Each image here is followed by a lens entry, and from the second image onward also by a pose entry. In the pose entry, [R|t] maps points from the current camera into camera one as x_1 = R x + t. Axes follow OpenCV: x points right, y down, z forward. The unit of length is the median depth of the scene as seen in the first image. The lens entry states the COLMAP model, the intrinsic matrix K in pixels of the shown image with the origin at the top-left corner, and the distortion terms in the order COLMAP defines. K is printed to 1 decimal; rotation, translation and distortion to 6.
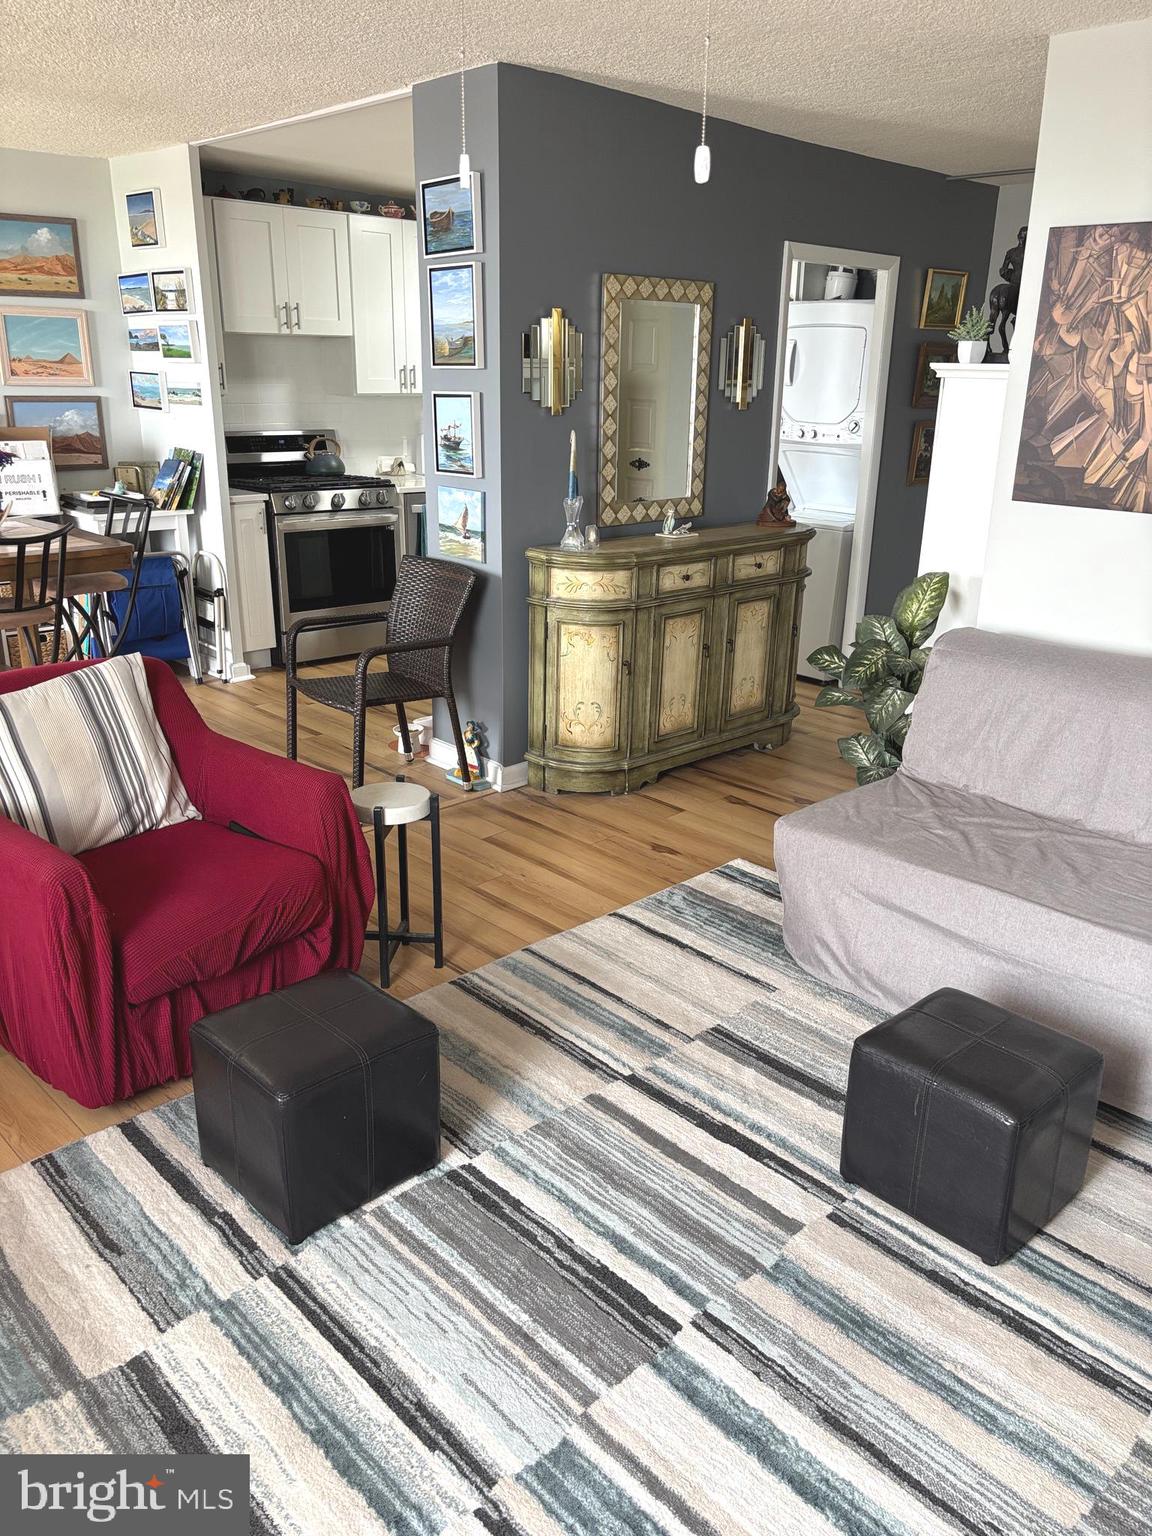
lens RADIAL K [[1184.2, 0, 581.2], [0, 1184.2, 767.4], [0, 0, 1]] dist [0.036967, 0.002970]
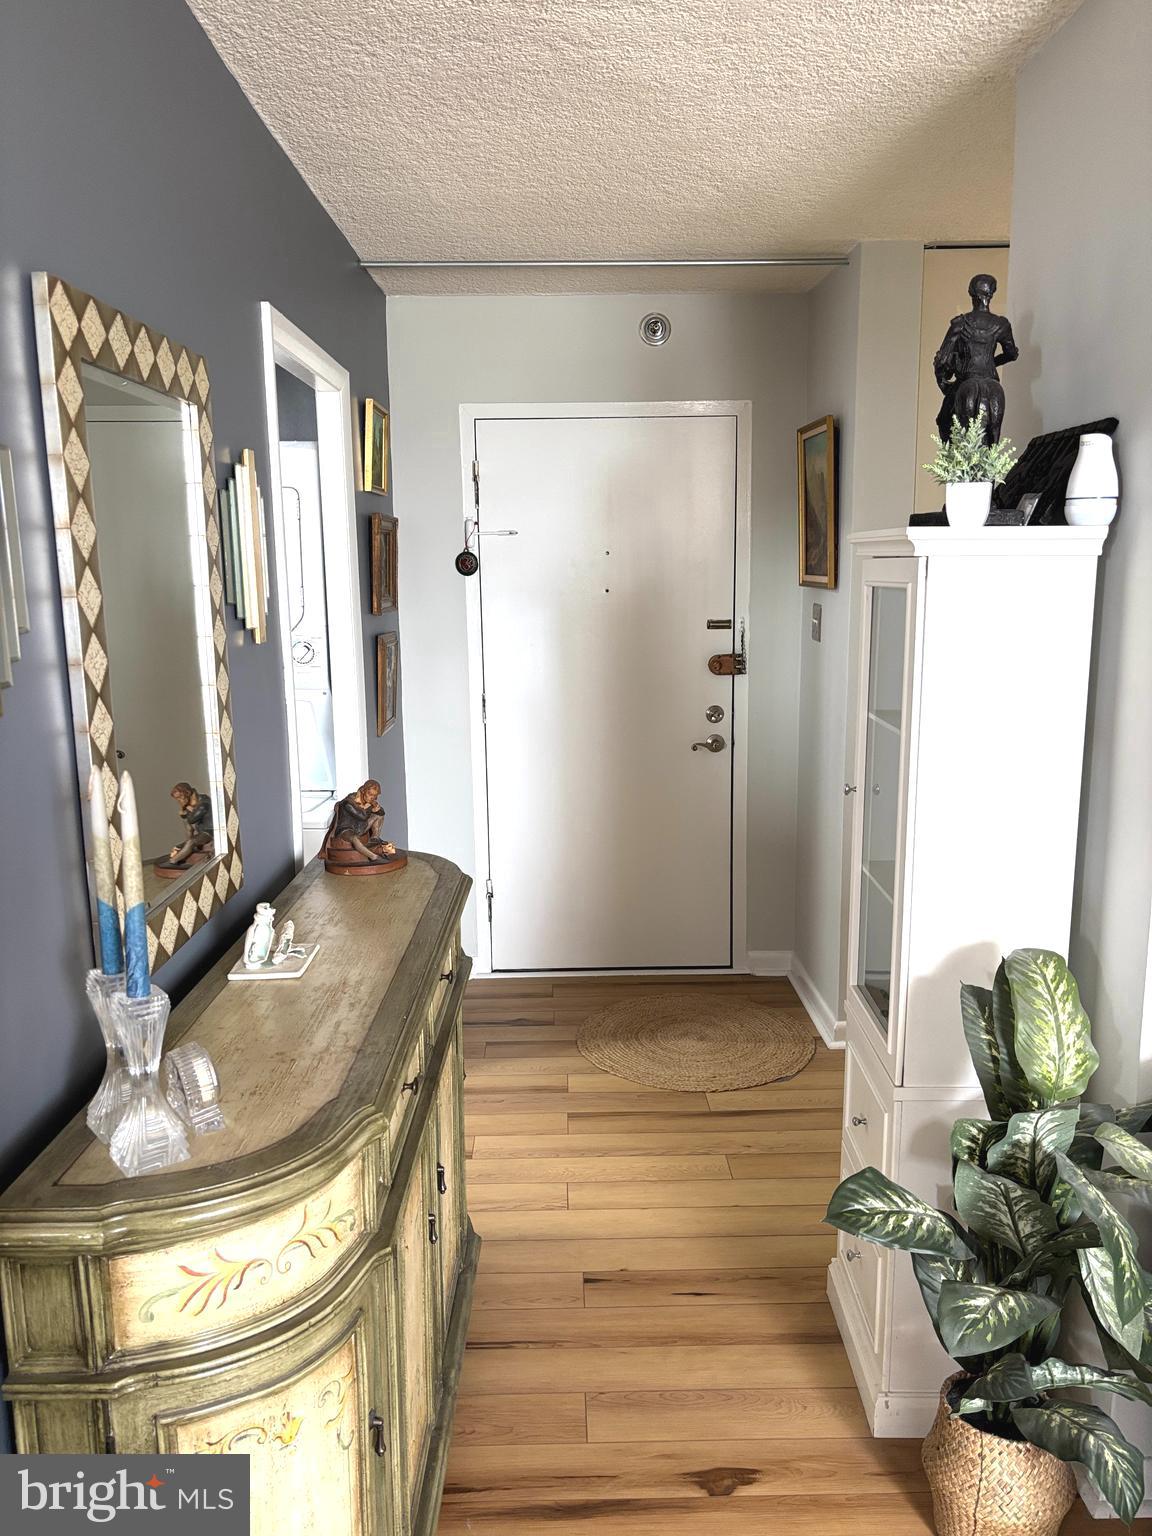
lens RADIAL K [[1184.2, 0, 581.2], [0, 1184.2, 767.4], [0, 0, 1]] dist [0.036967, 0.002970]
pose [[0.673392, -0.152442, 0.723398, -0.133843], [0.259408, 0.965015, -0.038118, -0.235699], [-0.692280, 0.213324, 0.689378, 0.700652]]
